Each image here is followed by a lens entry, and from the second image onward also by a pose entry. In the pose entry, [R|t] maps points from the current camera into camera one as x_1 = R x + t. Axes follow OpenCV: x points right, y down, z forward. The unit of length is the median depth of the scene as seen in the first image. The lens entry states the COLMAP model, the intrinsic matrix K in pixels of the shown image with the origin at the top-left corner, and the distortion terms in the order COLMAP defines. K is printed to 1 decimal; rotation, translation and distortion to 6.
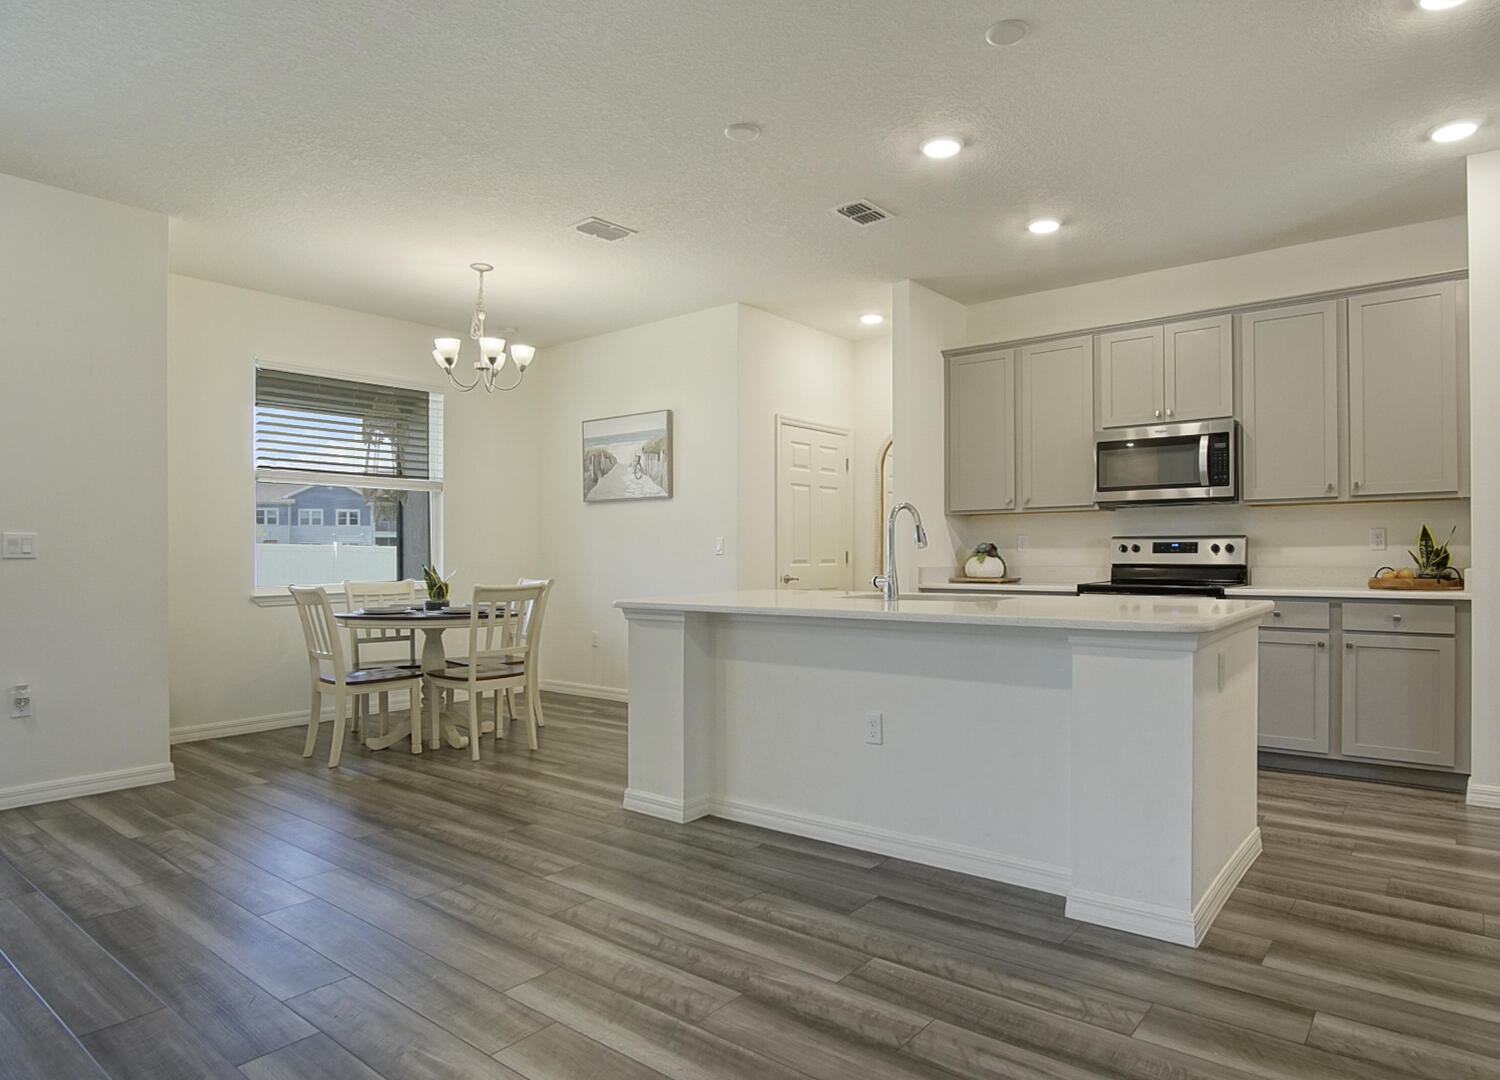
lens RADIAL K [[874.2, 0, 810.4], [0, 874.2, 544.3], [0, 0, 1]] dist [-0.026433, 0.007363]
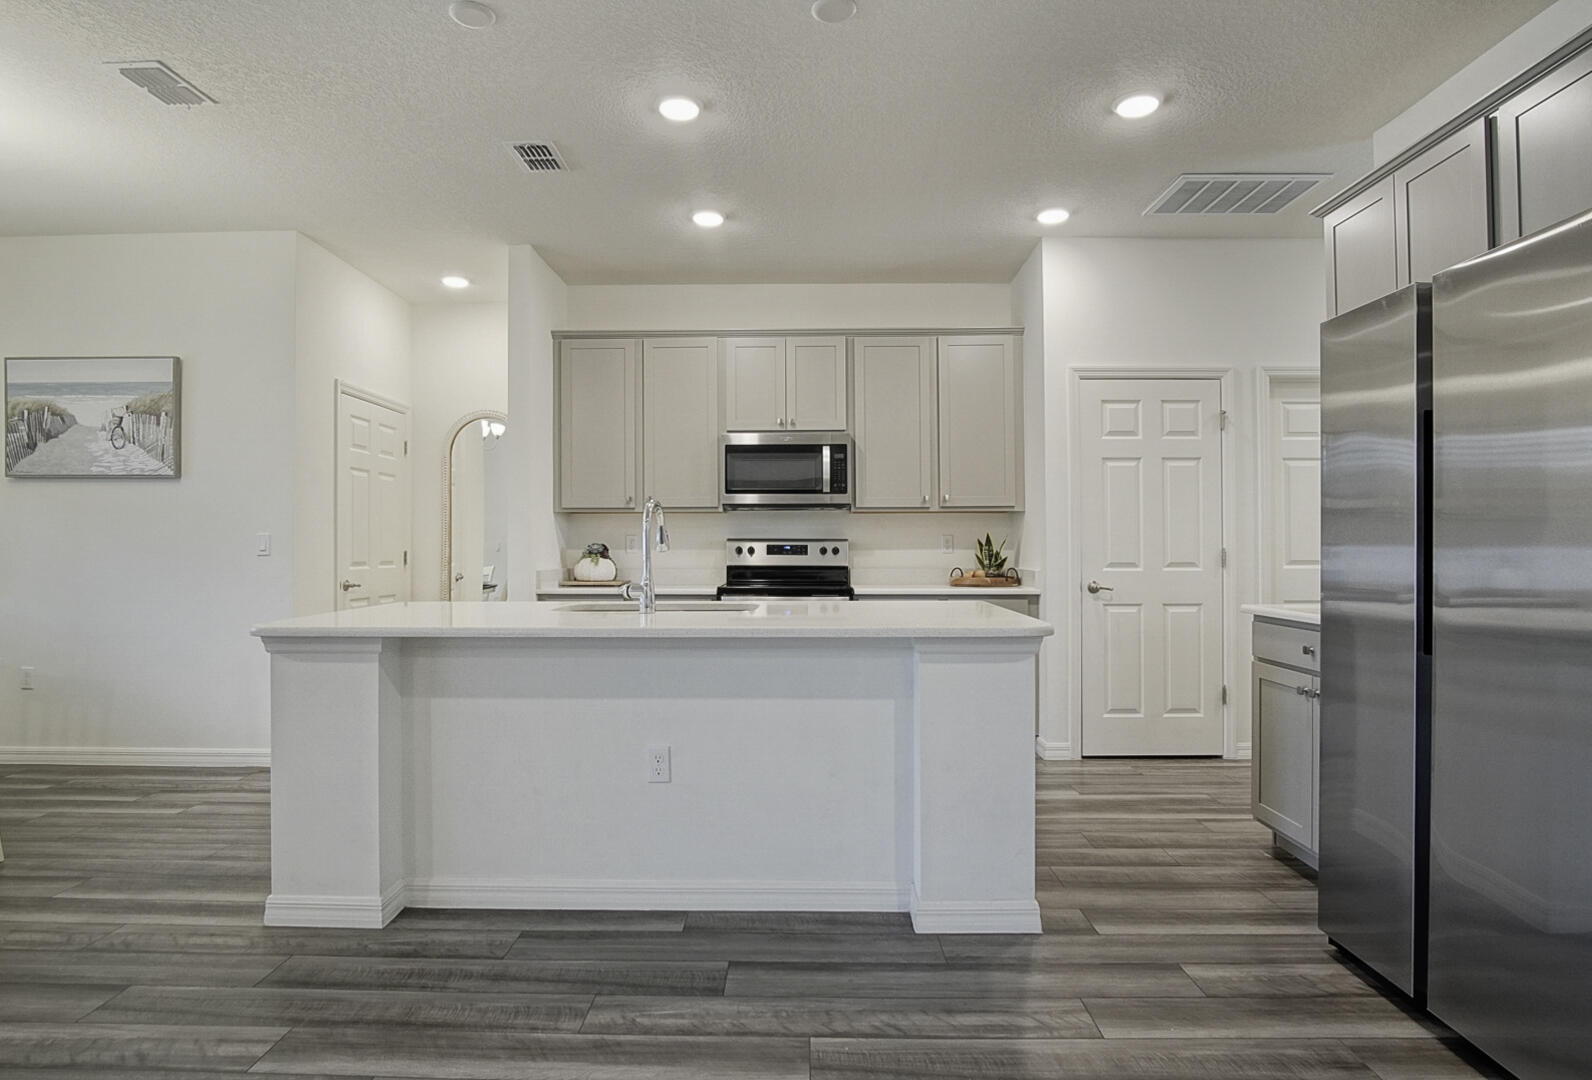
lens RADIAL K [[871.4, 0, 770.0], [0, 871.4, 535.2], [0, 0, 1]] dist [-0.027211, 0.005773]
pose [[0.816152, 0.014171, 0.577664, -0.285394], [-0.010079, 0.999896, -0.010289, -0.004073], [-0.577750, 0.002575, 0.816210, 0.210182]]
